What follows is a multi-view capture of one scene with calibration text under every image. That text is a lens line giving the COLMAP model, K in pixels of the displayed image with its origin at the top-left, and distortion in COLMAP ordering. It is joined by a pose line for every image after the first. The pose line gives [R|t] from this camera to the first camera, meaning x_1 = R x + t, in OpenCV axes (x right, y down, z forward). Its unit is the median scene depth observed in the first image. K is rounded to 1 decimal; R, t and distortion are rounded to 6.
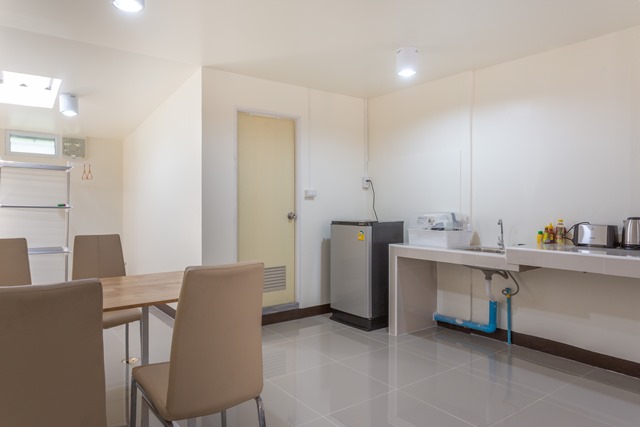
lens RADIAL K [[424.6, 0, 309.0], [0, 424.6, 203.7], [0, 0, 1]] dist [0.002675, 0.004890]
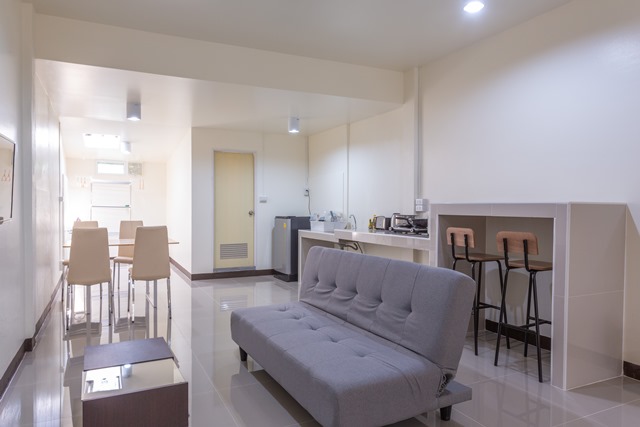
lens RADIAL K [[440.0, 0, 320.0], [0, 440.0, 213.5], [0, 0, 1]] dist [-0.021706, 0.001134]
pose [[0.985416, 0.007207, -0.170012, 0.501249], [-0.004052, 0.999813, 0.018894, -0.001658], [0.170116, -0.017929, 0.985261, -0.605504]]
